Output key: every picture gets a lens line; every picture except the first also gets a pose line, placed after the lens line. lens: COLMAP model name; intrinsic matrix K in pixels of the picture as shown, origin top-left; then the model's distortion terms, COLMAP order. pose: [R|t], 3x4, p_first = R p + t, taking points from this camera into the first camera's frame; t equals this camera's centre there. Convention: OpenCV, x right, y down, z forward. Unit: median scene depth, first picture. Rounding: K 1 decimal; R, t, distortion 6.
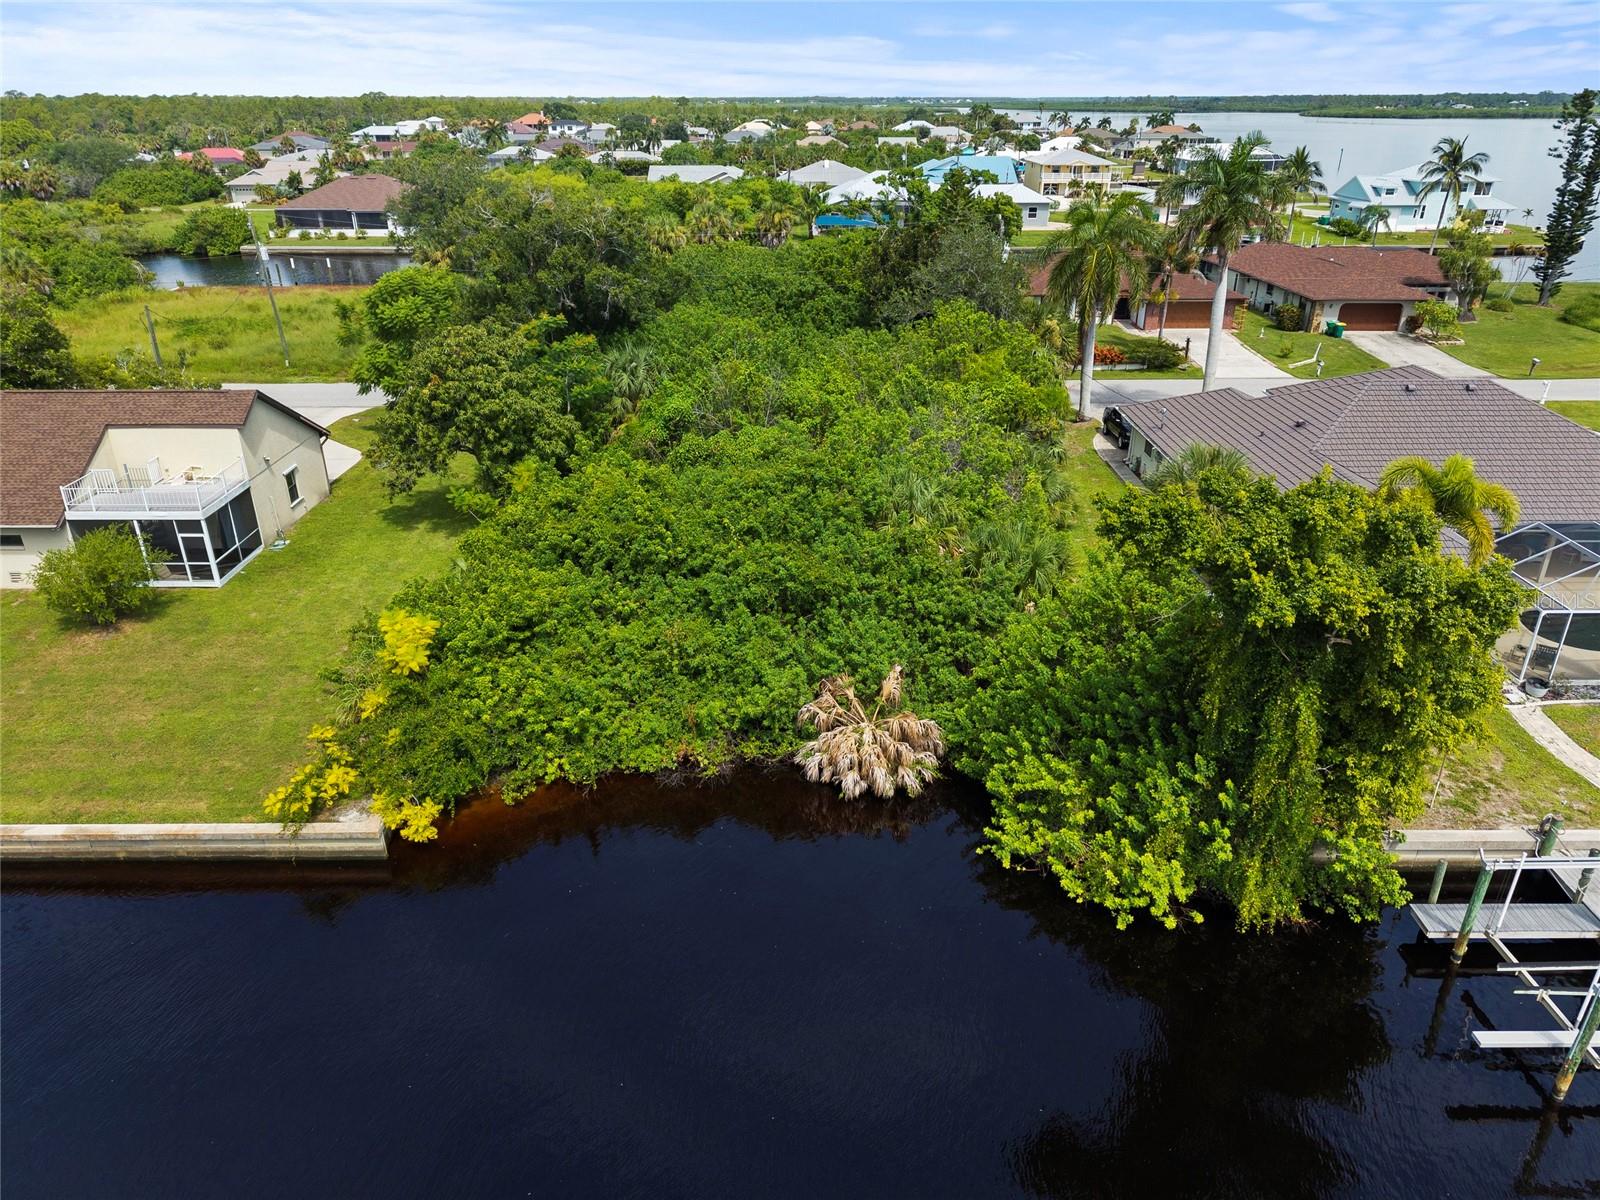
lens RADIAL K [[1109.7, 0, 800.0], [0, 1109.7, 600.0], [0, 0, 1]] dist [0.065853, -0.064346]
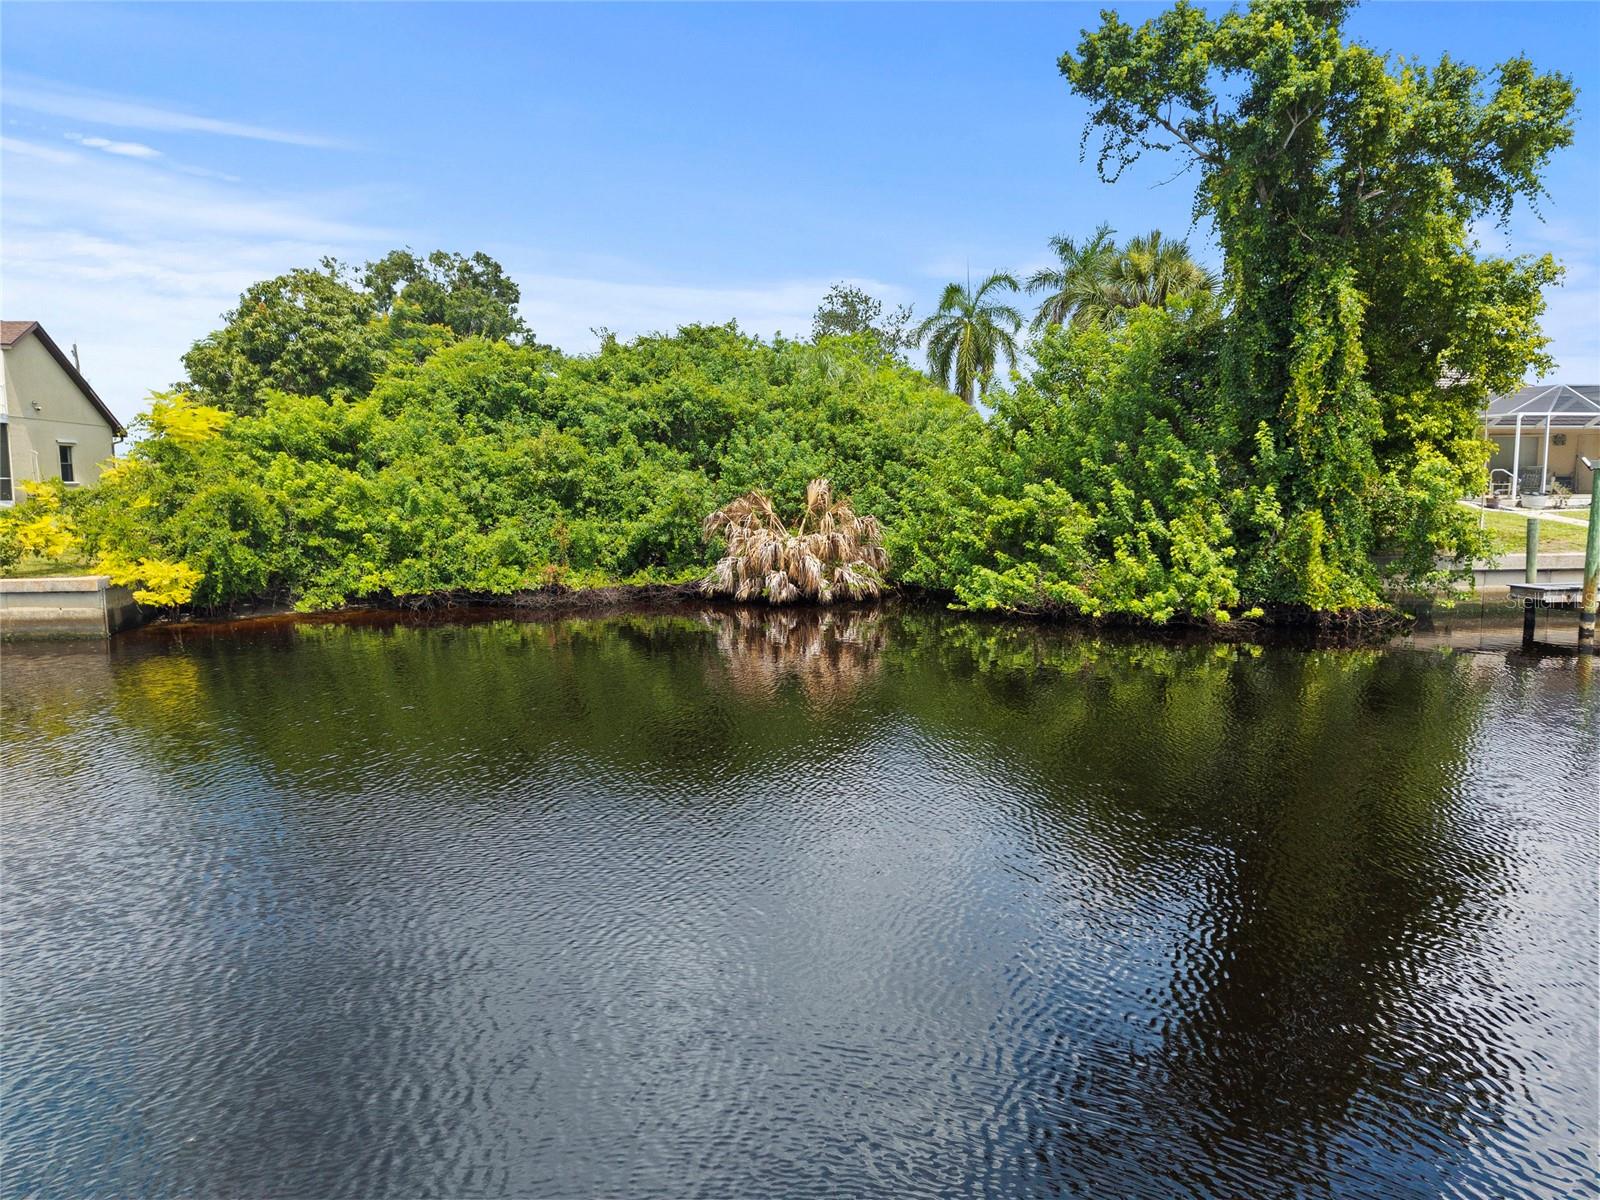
lens RADIAL K [[1111.3, 0, 809.3], [0, 1111.3, 600.3], [0, 0, 1]] dist [0.013961, 0.001765]
pose [[0.990667, -0.013130, 0.135671, -0.033855], [0.057977, 0.941413, -0.332234, 0.416910], [-0.123360, 0.336999, 0.933388, 0.276980]]
